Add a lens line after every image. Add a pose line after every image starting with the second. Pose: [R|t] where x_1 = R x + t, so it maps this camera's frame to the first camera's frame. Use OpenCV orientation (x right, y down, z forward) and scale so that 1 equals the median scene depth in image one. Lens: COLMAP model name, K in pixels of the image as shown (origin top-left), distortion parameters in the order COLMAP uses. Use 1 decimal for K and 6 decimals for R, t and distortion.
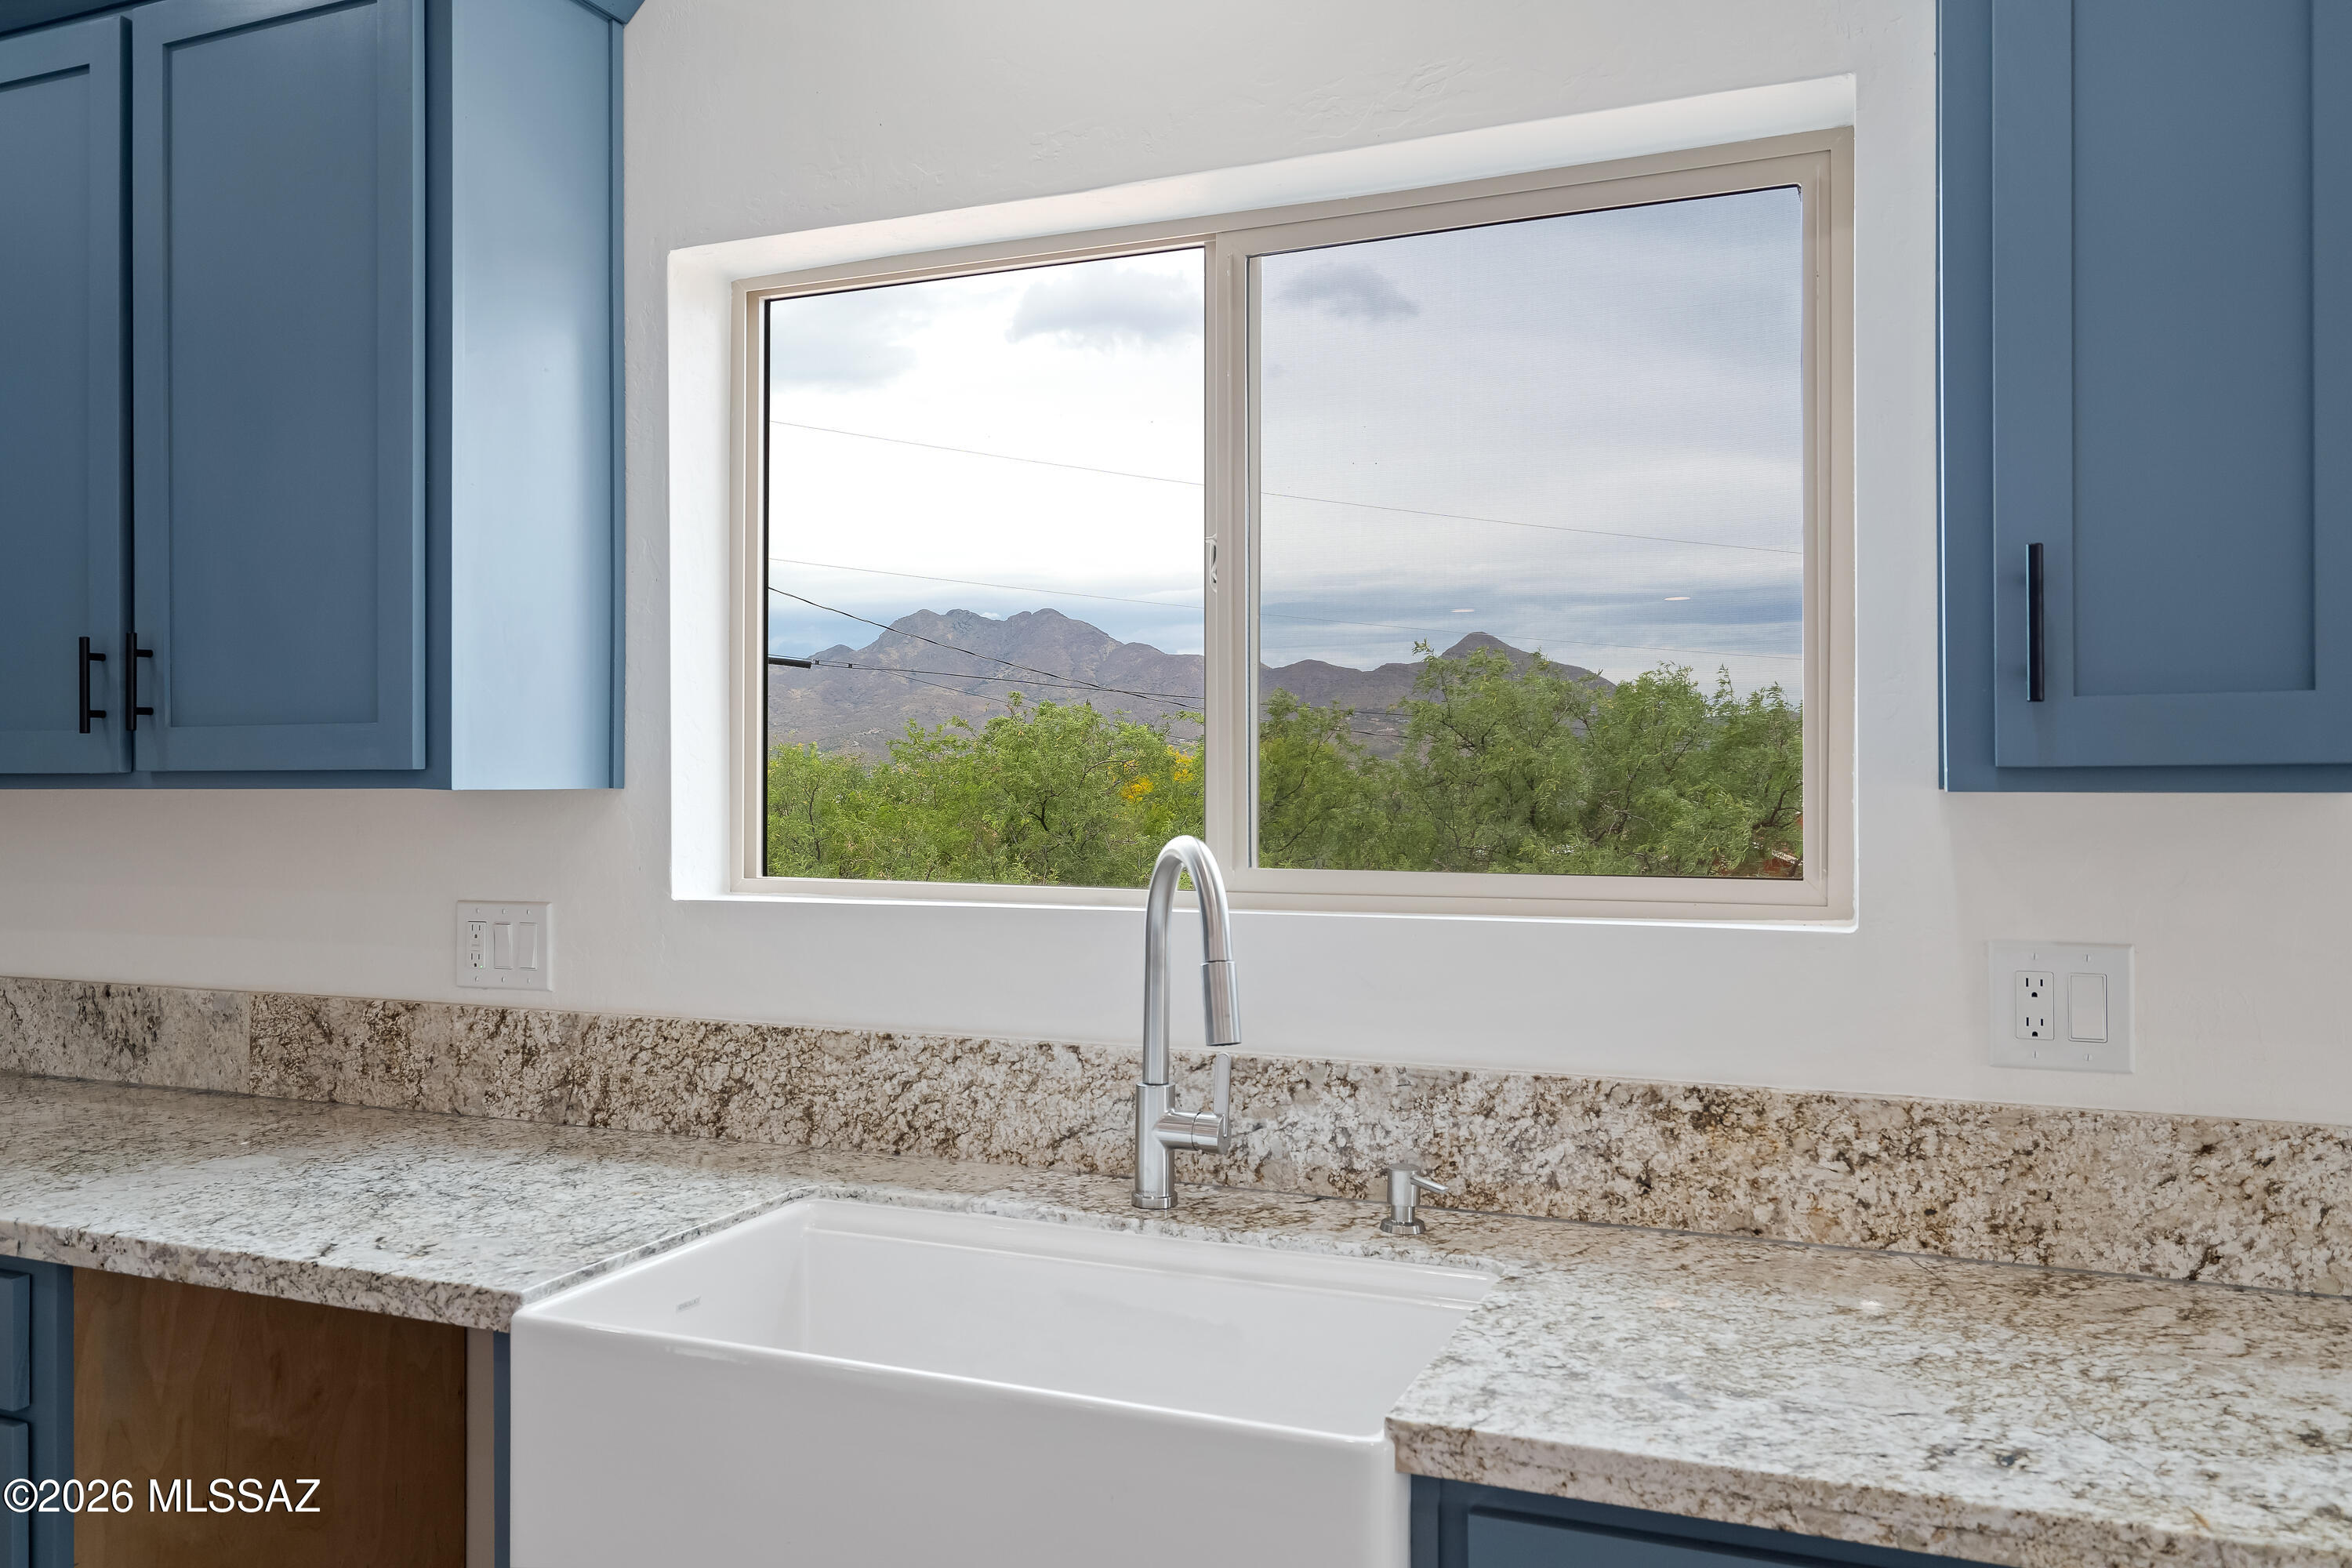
lens RADIAL K [[1749.0, 0, 1172.8], [0, 1749.0, 781.4], [0, 0, 1]] dist [0.010086, -0.005736]
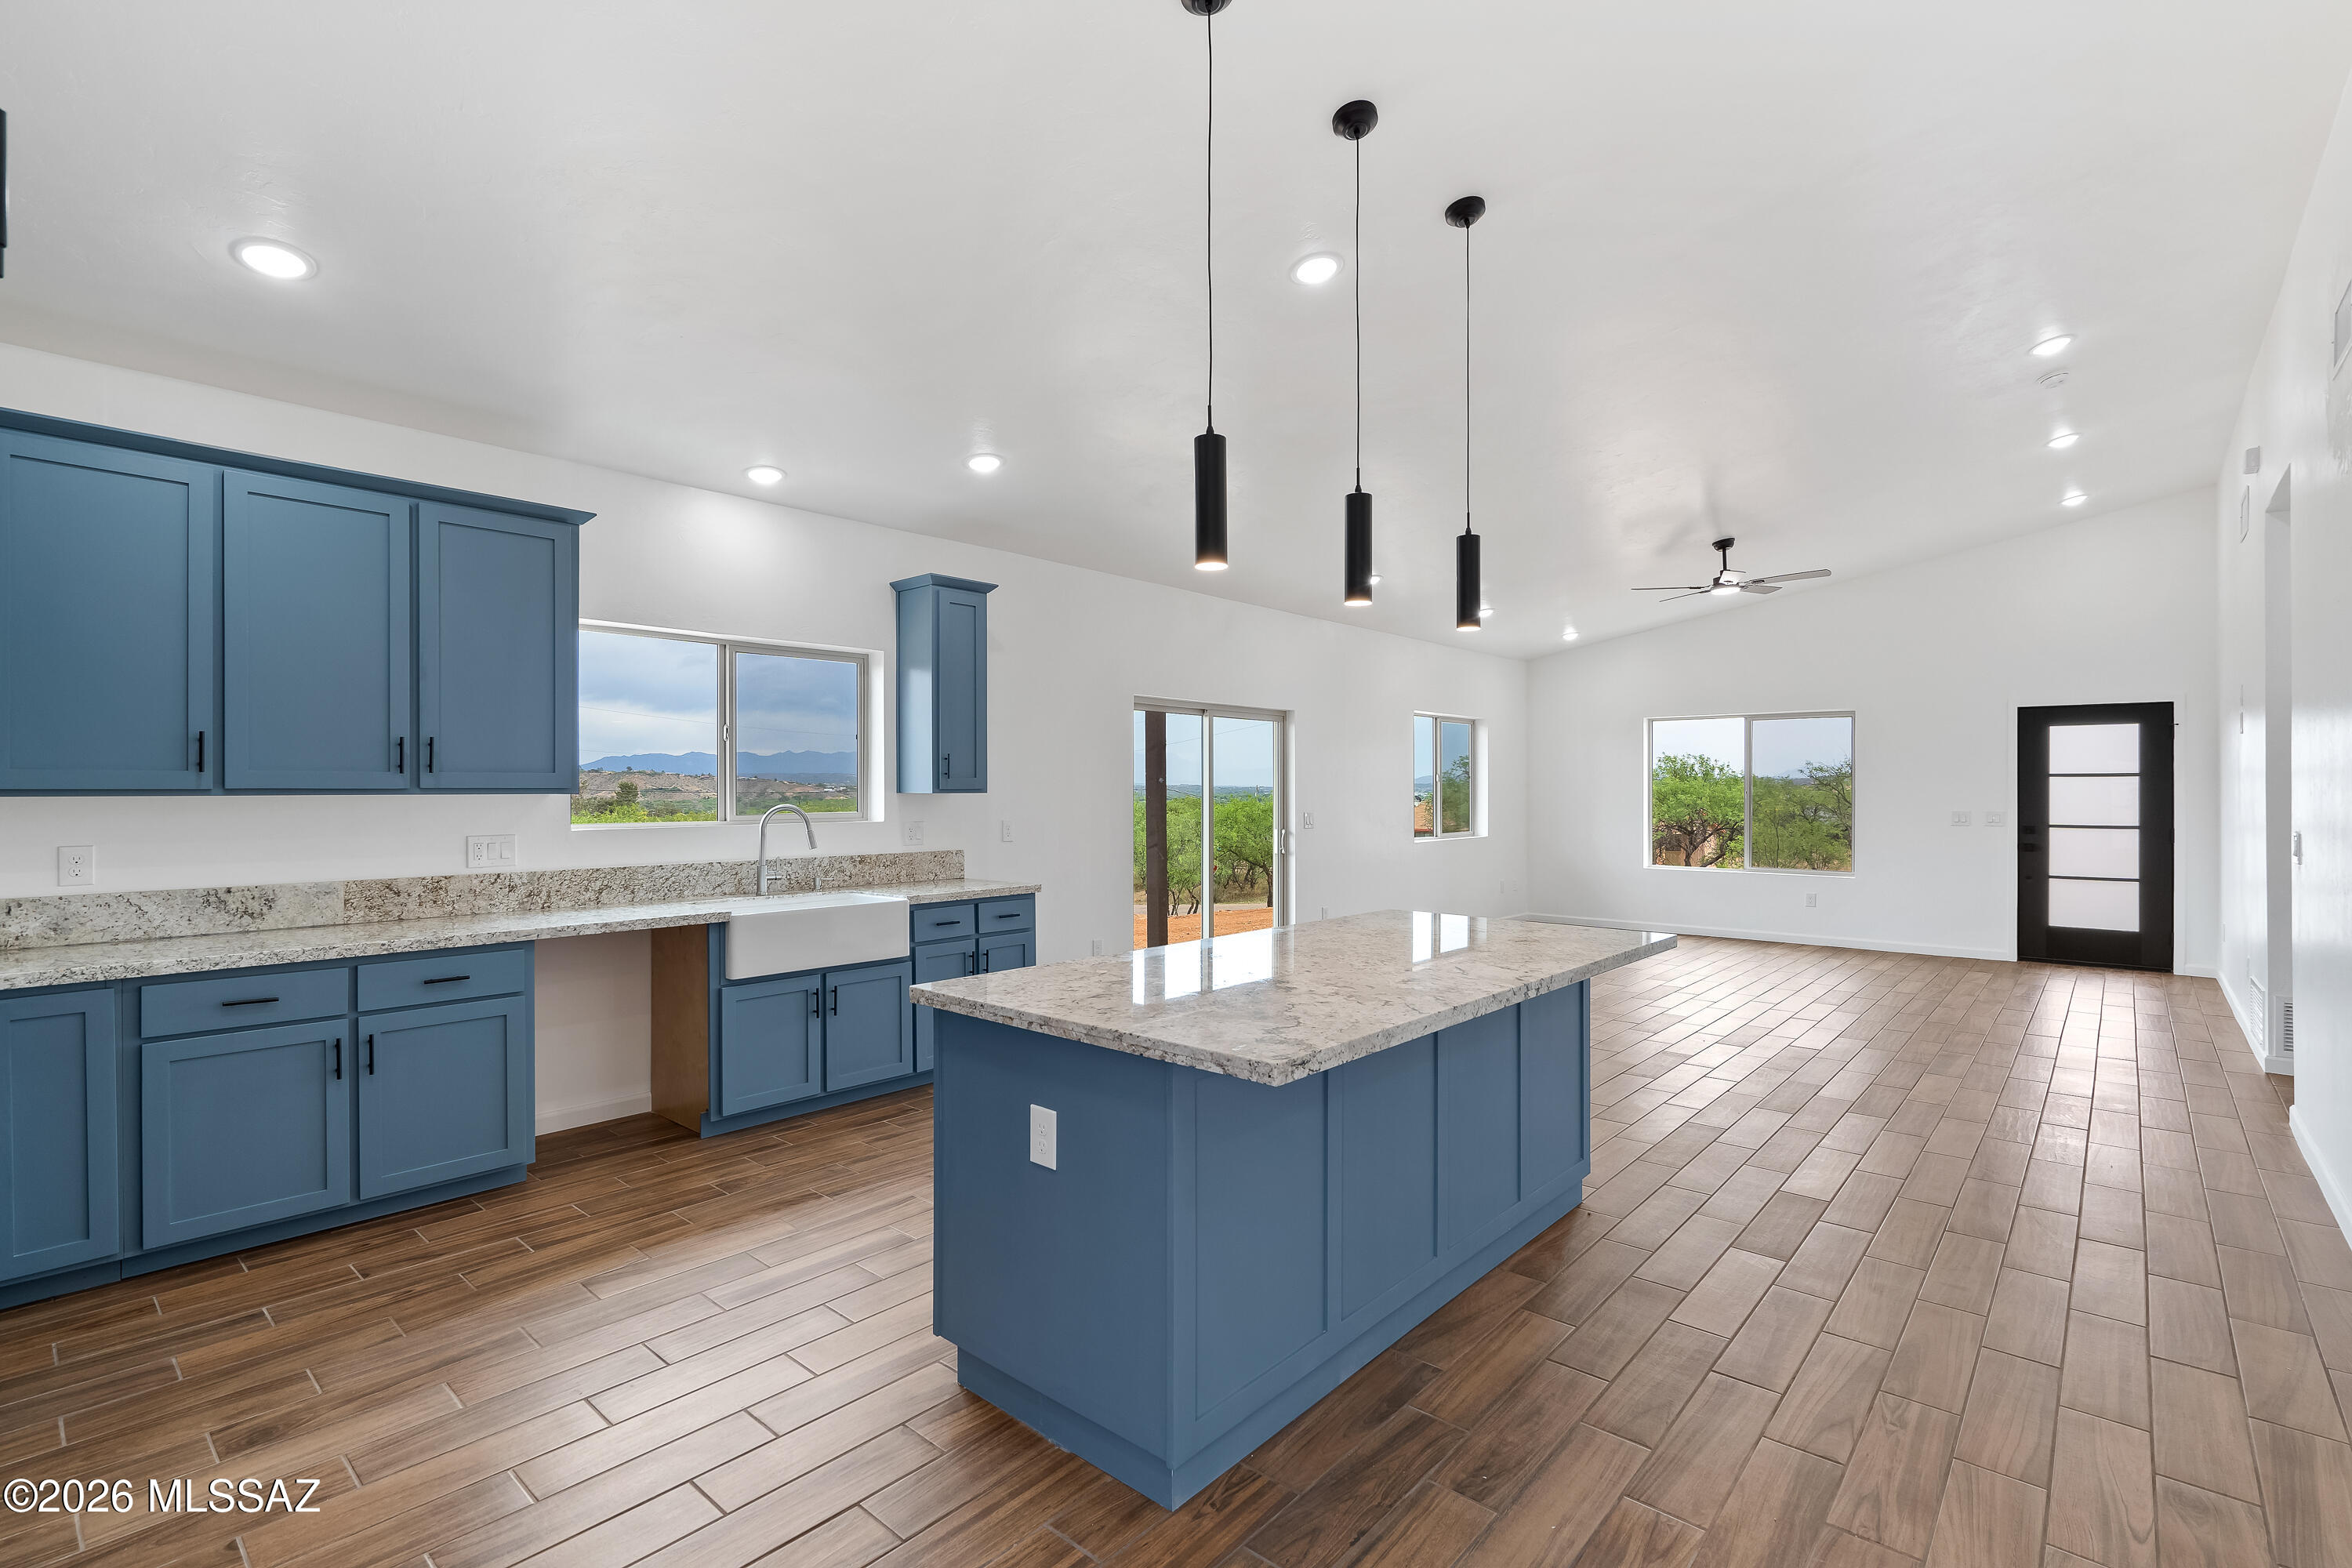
lens RADIAL K [[1076.5, 0, 1171.8], [0, 1076.5, 792.8], [0, 0, 1]] dist [-0.005237, 0.001860]
pose [[0.322345, -0.001296, 0.946621, -1.922774], [0.001259, 0.999999, 0.000940, 0.001150], [-0.946621, 0.000889, 0.322347, -0.662699]]
